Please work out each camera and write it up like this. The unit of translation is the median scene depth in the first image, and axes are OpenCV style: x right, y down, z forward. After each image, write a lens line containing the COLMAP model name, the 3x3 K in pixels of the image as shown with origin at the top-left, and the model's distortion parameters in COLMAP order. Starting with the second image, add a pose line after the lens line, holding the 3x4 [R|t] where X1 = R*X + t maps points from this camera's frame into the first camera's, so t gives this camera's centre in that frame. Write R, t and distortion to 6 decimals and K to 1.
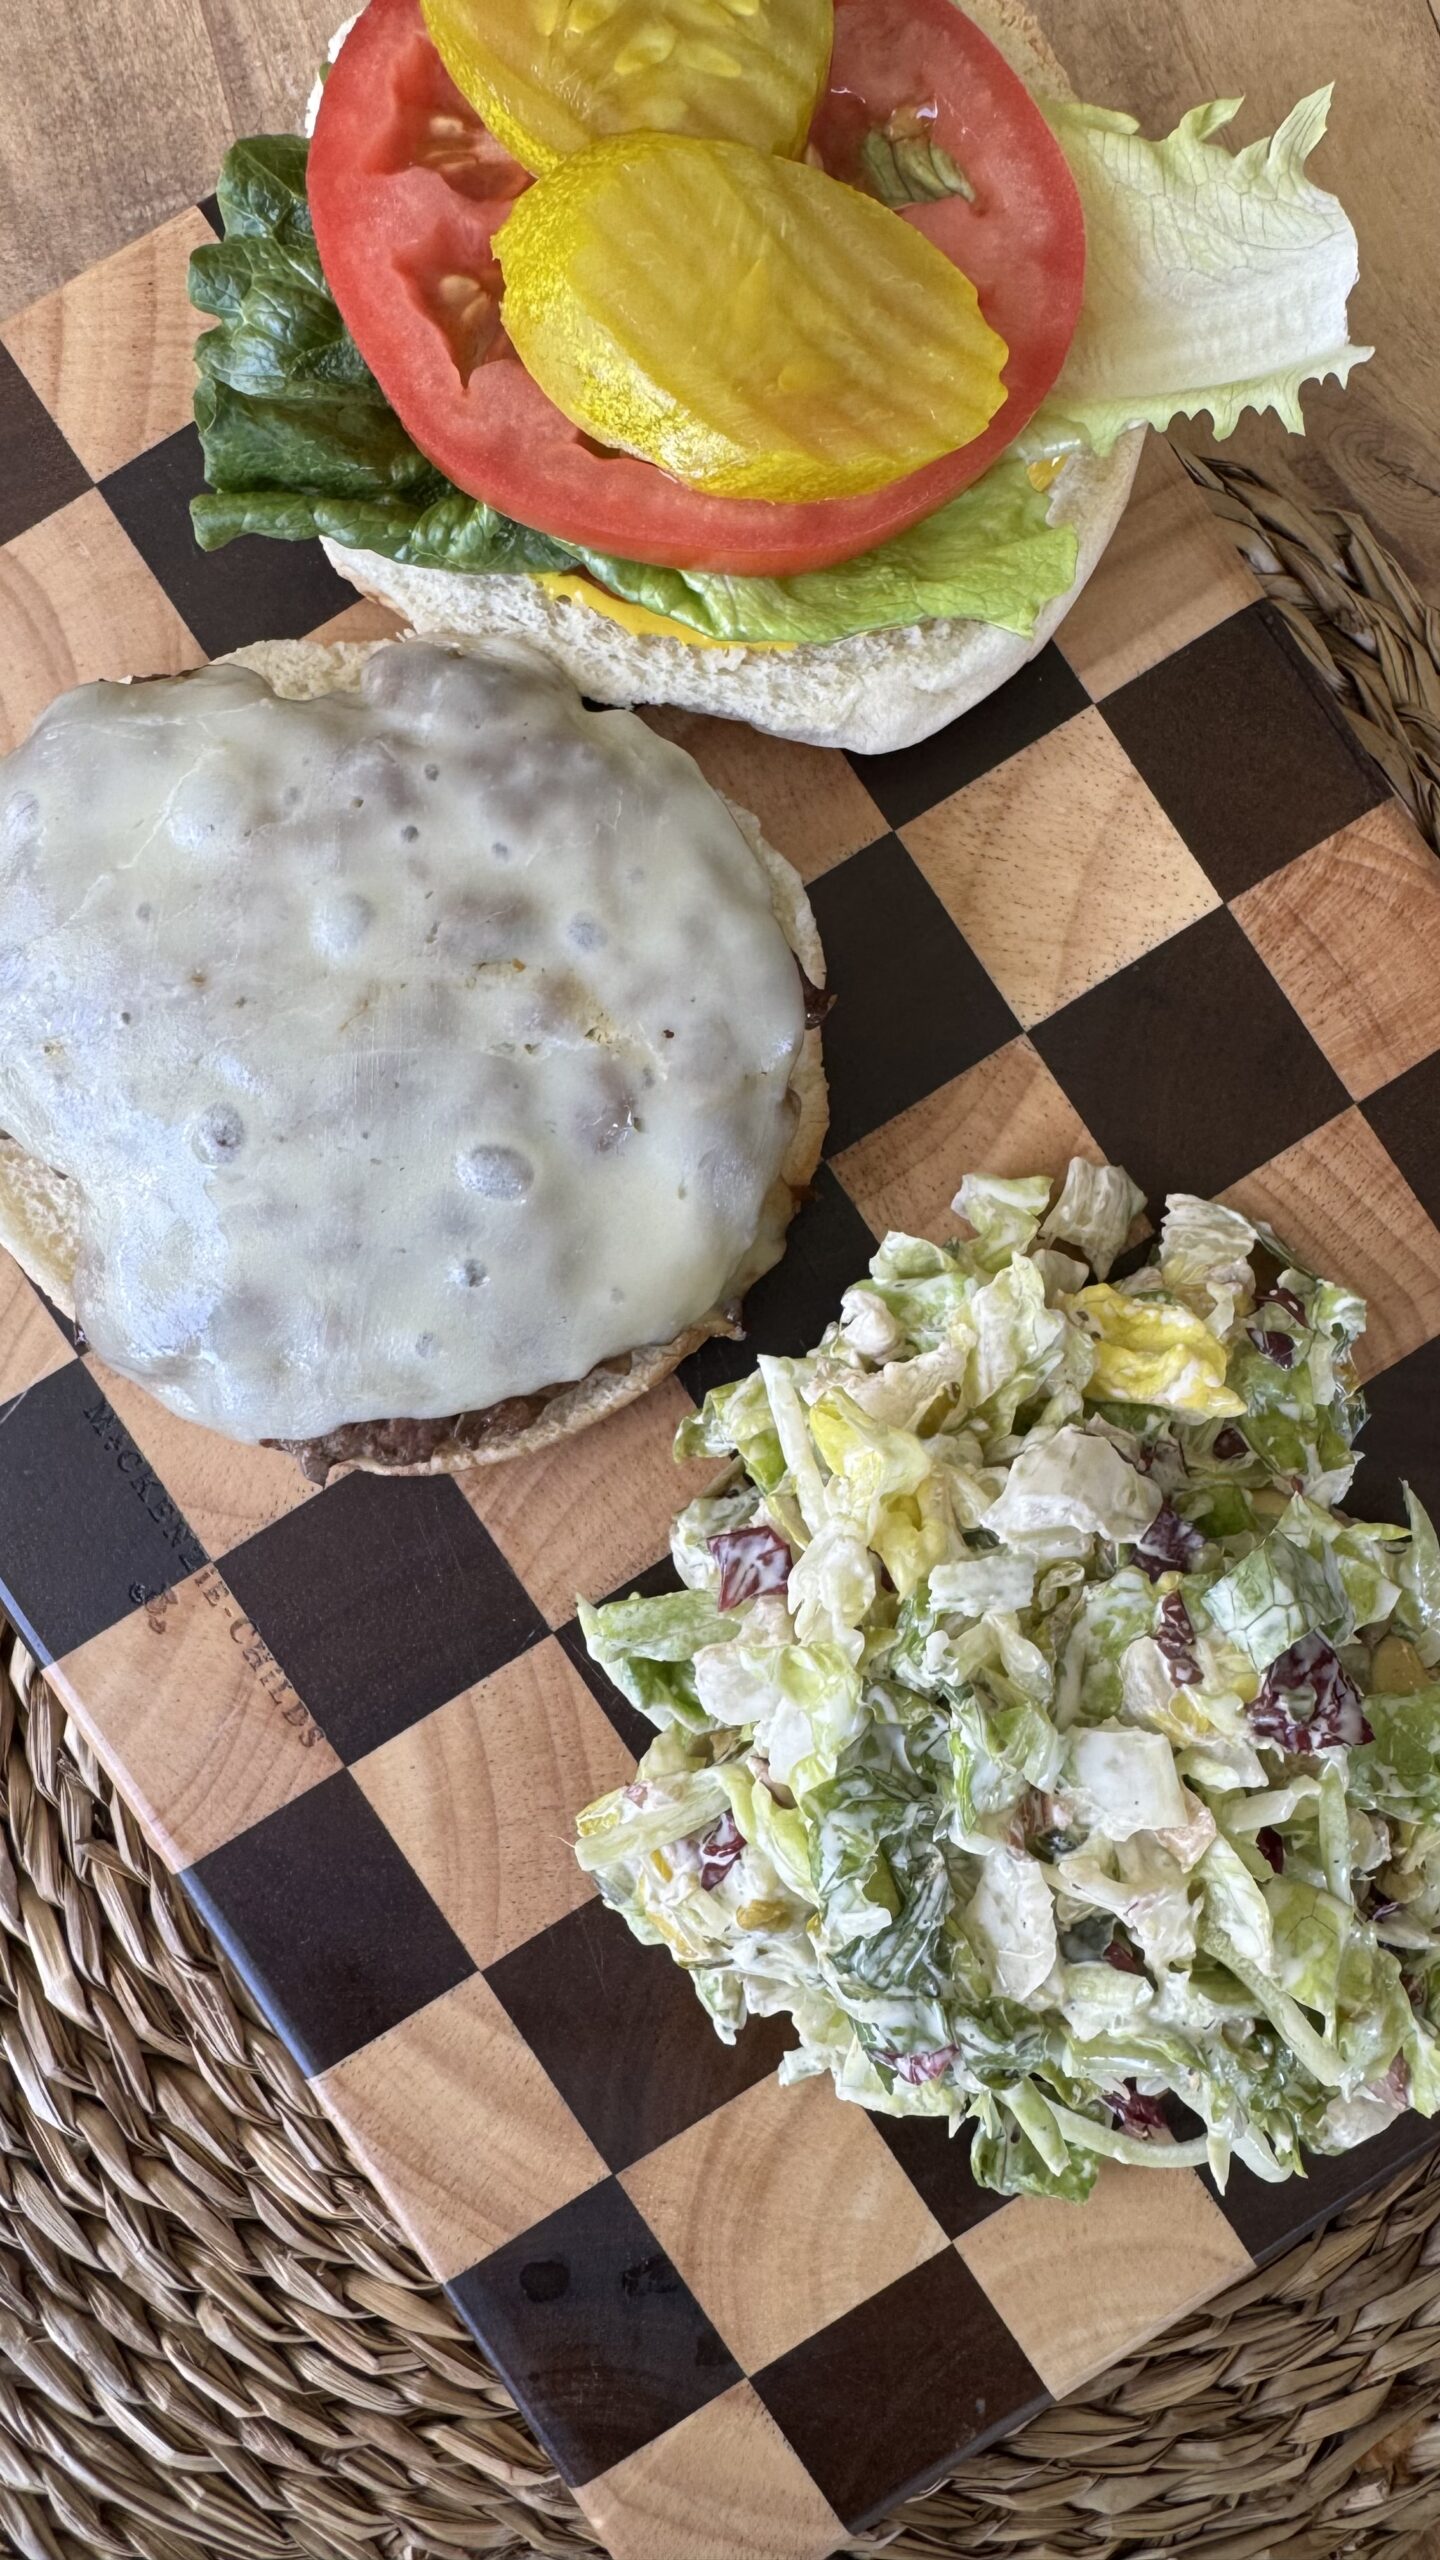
lens RADIAL K [[1822.9, 0, 720.0], [0, 1822.9, 1280.0], [0, 0, 1]] dist [-0.011020, -0.002405]
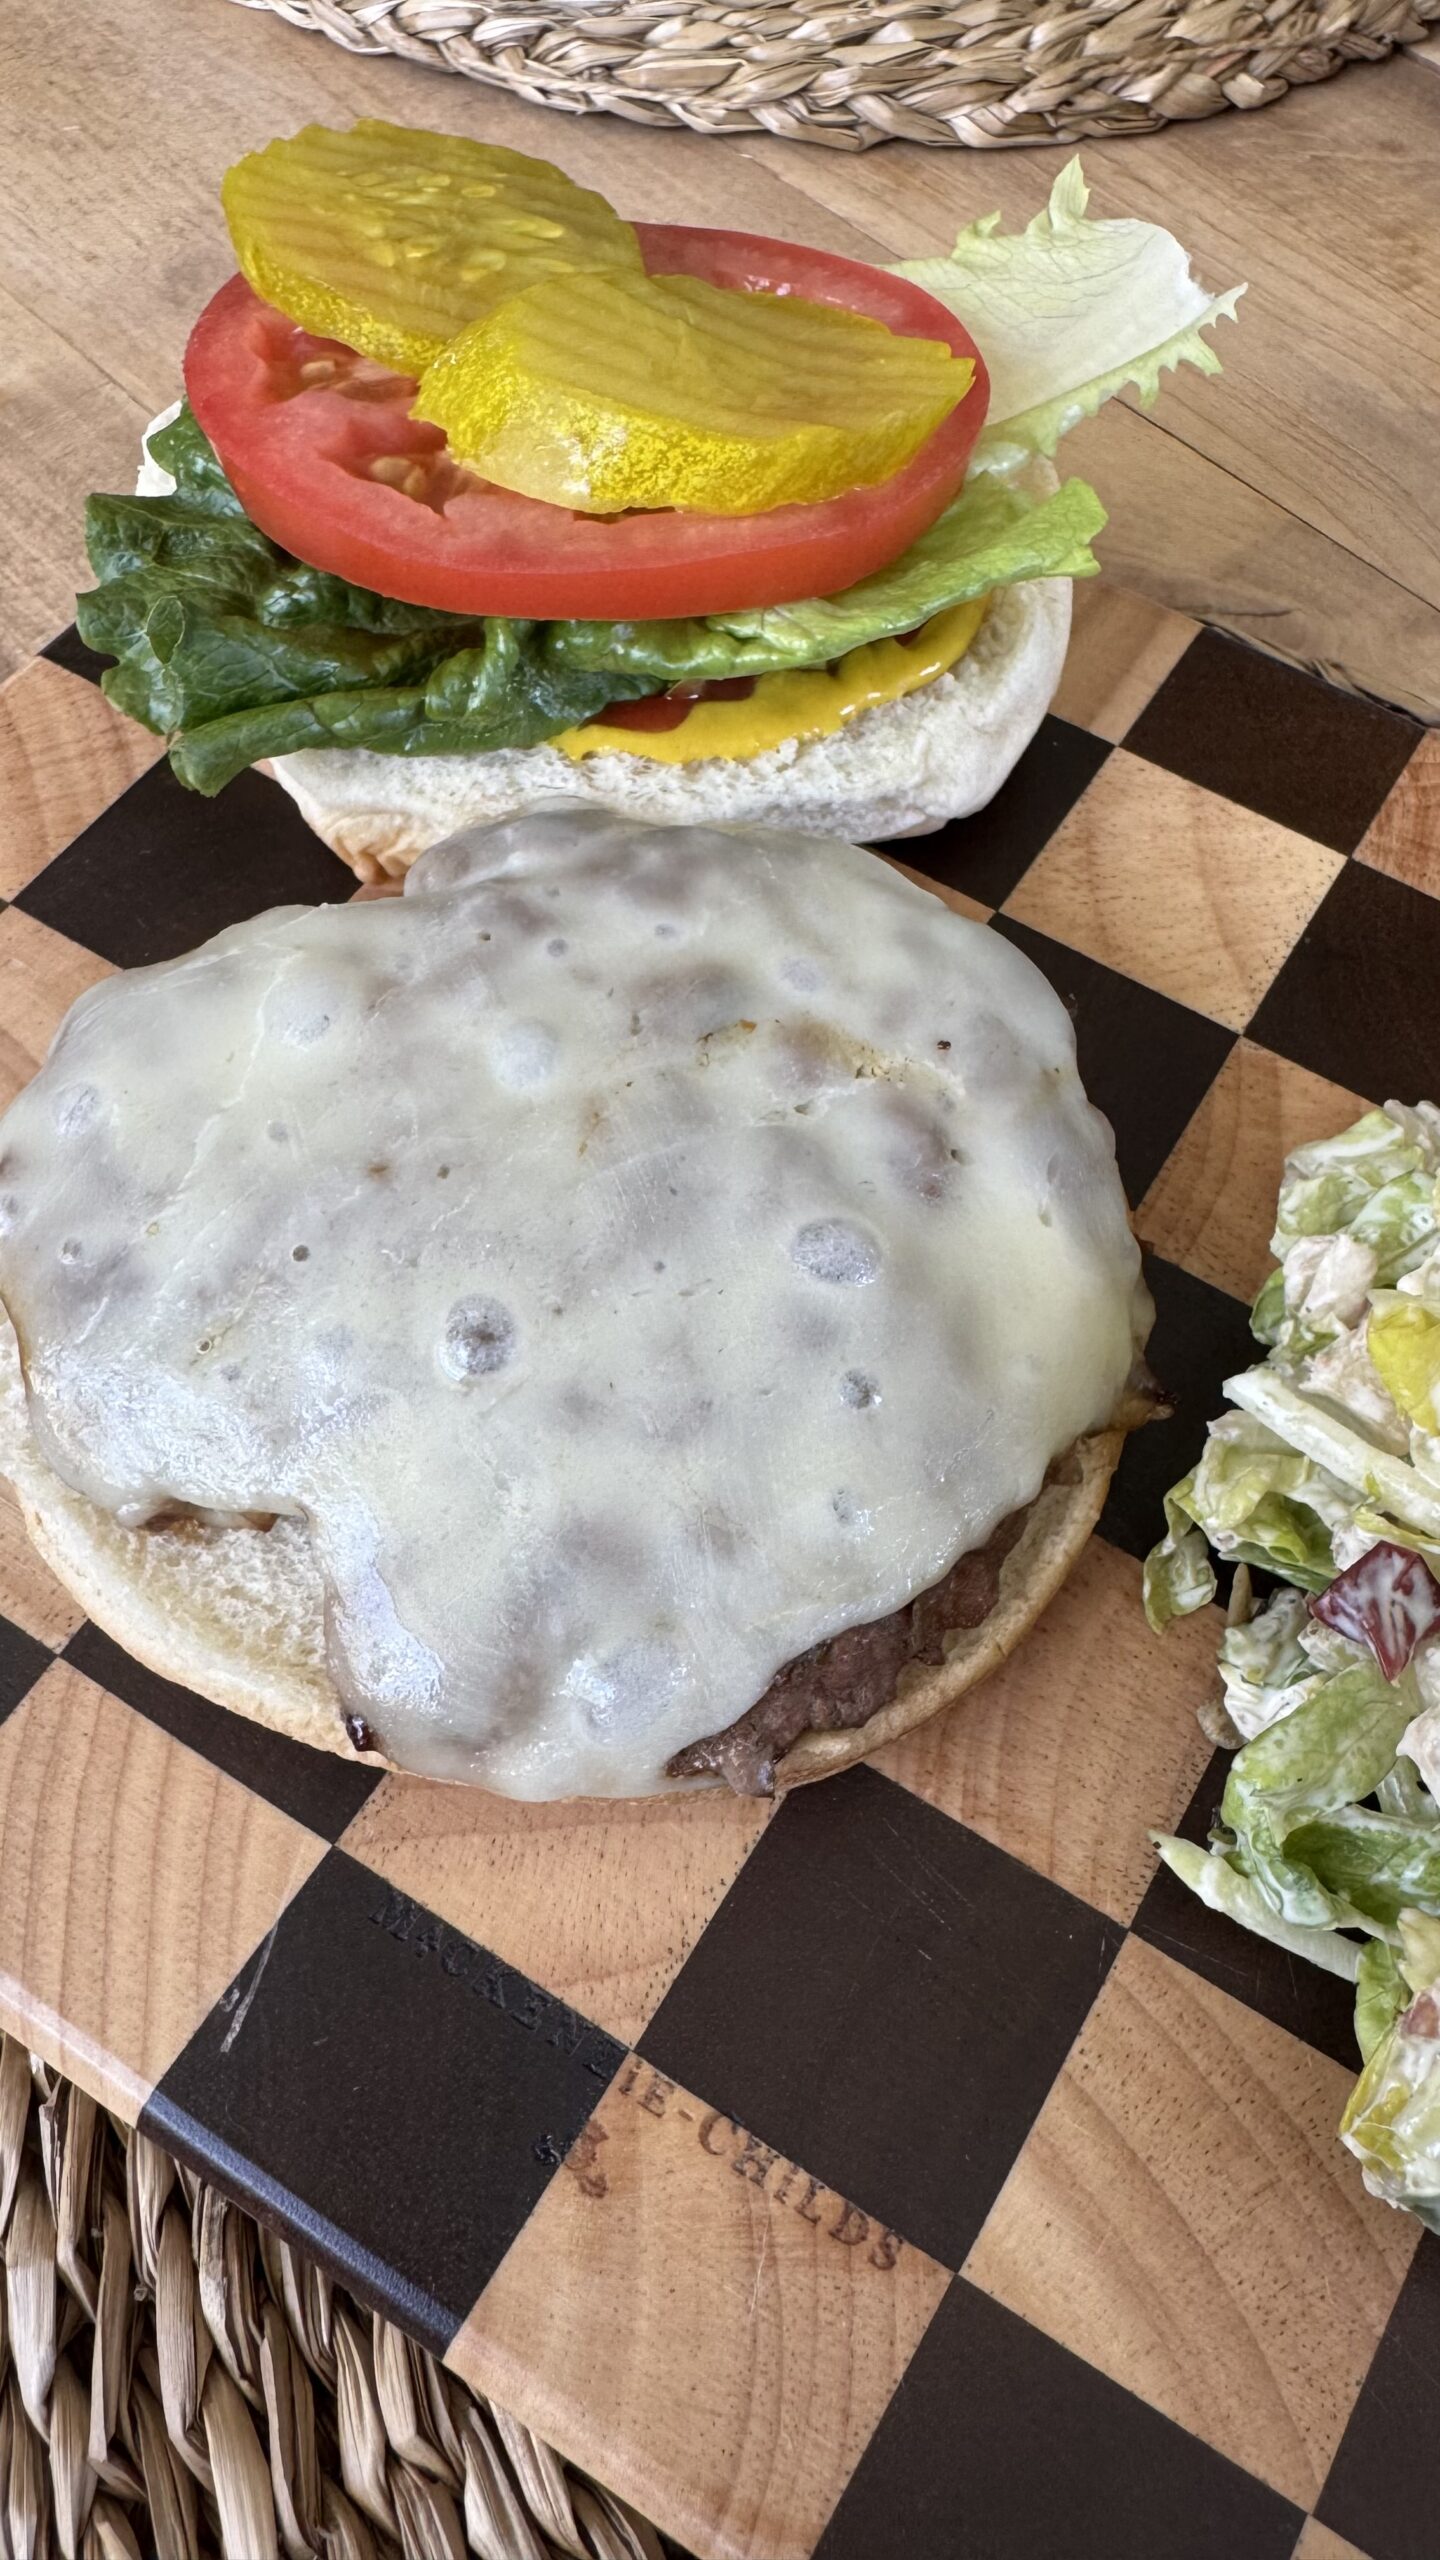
lens RADIAL K [[1822.9, 0, 720.0], [0, 1822.9, 1280.0], [0, 0, 1]] dist [-0.011020, -0.002405]
pose [[0.907392, -0.364845, 0.208635, -0.310097], [0.419230, 0.820881, -0.387814, 0.211440], [-0.029773, 0.439366, 0.897815, 0.311319]]
